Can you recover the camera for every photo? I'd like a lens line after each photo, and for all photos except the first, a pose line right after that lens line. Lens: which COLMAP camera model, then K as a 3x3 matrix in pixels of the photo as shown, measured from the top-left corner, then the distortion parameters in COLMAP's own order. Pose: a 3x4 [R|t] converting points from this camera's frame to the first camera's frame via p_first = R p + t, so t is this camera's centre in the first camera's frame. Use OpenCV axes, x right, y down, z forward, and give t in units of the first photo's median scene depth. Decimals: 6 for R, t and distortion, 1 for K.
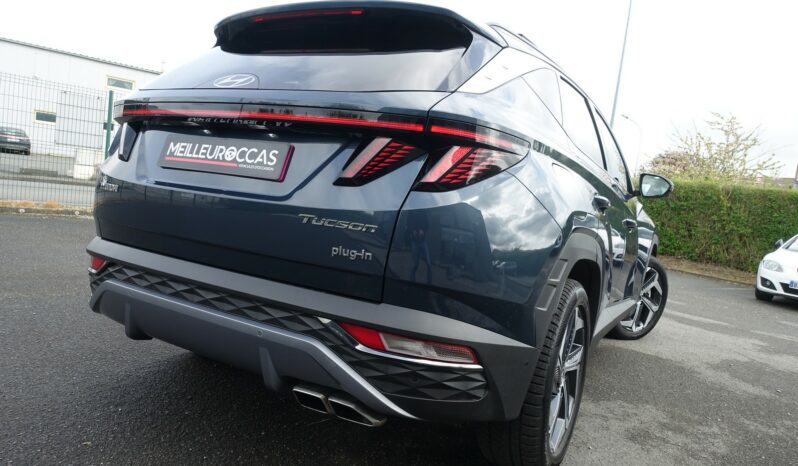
lens RADIAL K [[548.0, 0, 399.0], [0, 548.0, 233.0], [0, 0, 1]] dist [-0.007233, 0.000506]
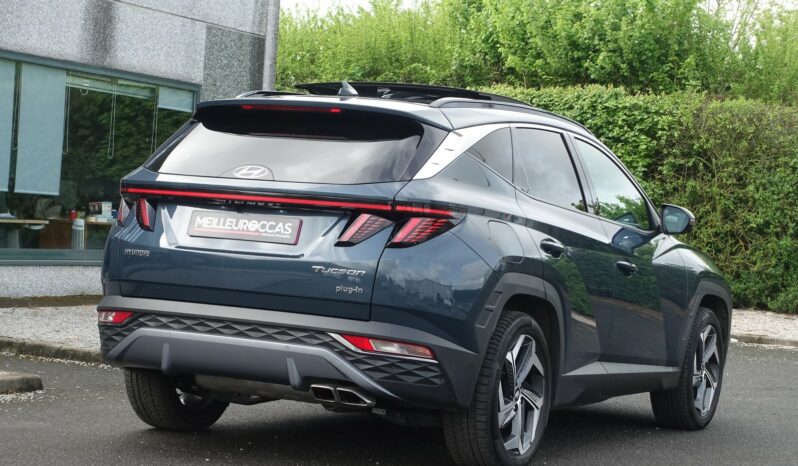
lens RADIAL K [[1879.4, 0, 399.0], [0, 1879.4, 233.0], [0, 0, 1]] dist [-0.269617, -0.147786]
pose [[0.997678, -0.043645, 0.052284, -0.197271], [0.046671, 0.997218, -0.058126, 0.174966], [-0.049601, 0.060431, 0.996939, -3.933625]]
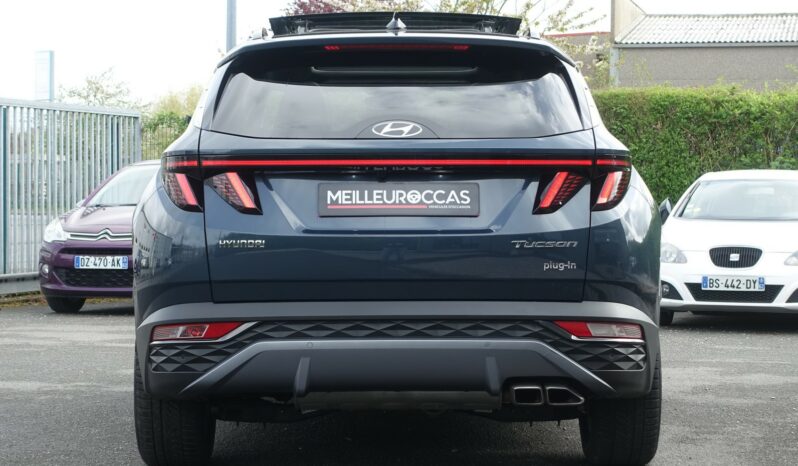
lens RADIAL K [[1879.4, 0, 399.0], [0, 1879.4, 233.0], [0, 0, 1]] dist [-0.269617, -0.147786]
pose [[0.861983, -0.128063, 0.490496, -2.295294], [0.136484, 0.990465, 0.018747, -0.154895], [-0.488220, 0.050785, 0.871242, -2.372276]]
